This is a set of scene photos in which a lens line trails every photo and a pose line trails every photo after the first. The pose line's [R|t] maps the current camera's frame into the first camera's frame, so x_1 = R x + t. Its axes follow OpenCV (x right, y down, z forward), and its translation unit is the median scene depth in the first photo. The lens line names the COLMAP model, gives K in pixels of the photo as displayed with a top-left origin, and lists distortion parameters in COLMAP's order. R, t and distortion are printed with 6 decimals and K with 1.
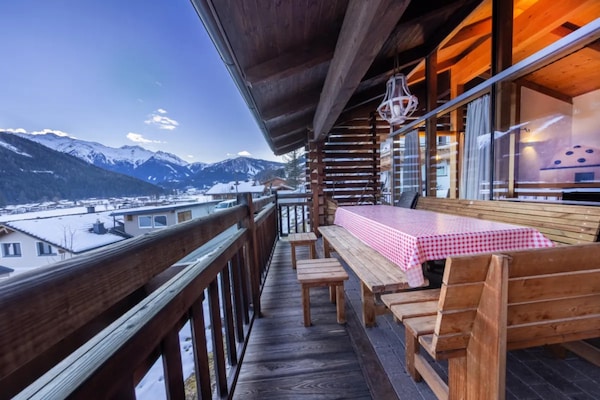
lens RADIAL K [[189.0, 0, 301.0], [0, 189.0, 199.8], [0, 0, 1]] dist [0.005823, -0.000141]
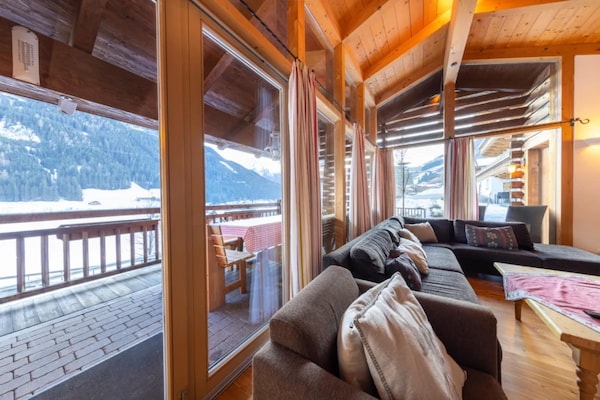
lens RADIAL K [[189.0, 0, 301.0], [0, 189.0, 199.8], [0, 0, 1]] dist [0.005823, -0.000141]
pose [[0.809338, 0.039004, -0.586047, 0.748388], [-0.060186, 0.998048, -0.016694, -0.030520], [0.584251, 0.048783, 0.810105, -0.057322]]
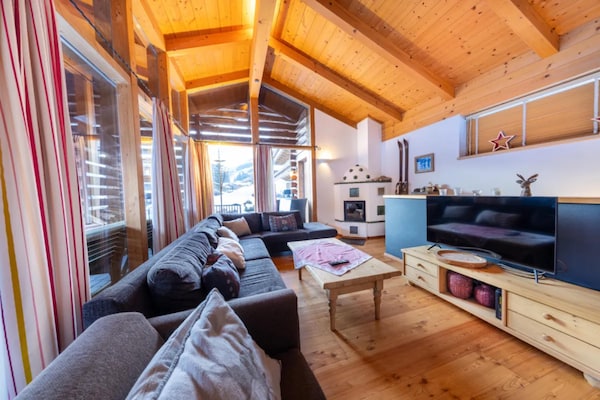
lens RADIAL K [[189.0, 0, 301.0], [0, 189.0, 199.8], [0, 0, 1]] dist [0.005823, -0.000141]
pose [[0.964865, 0.002586, 0.262734, 0.745593], [0.005449, 0.999539, -0.029852, -0.033546], [-0.262690, 0.030235, 0.964406, -0.010198]]
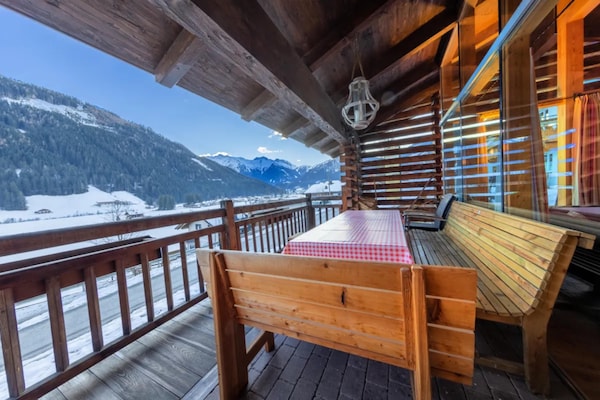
lens RADIAL K [[188.2, 0, 301.7], [0, 188.2, 201.0], [0, 0, 1]] dist [0.003939, -0.000089]
pose [[0.871296, 0.010886, -0.490637, 0.360488], [-0.003849, 0.999875, 0.015349, -0.019550], [0.490742, -0.011485, 0.871229, 0.005067]]
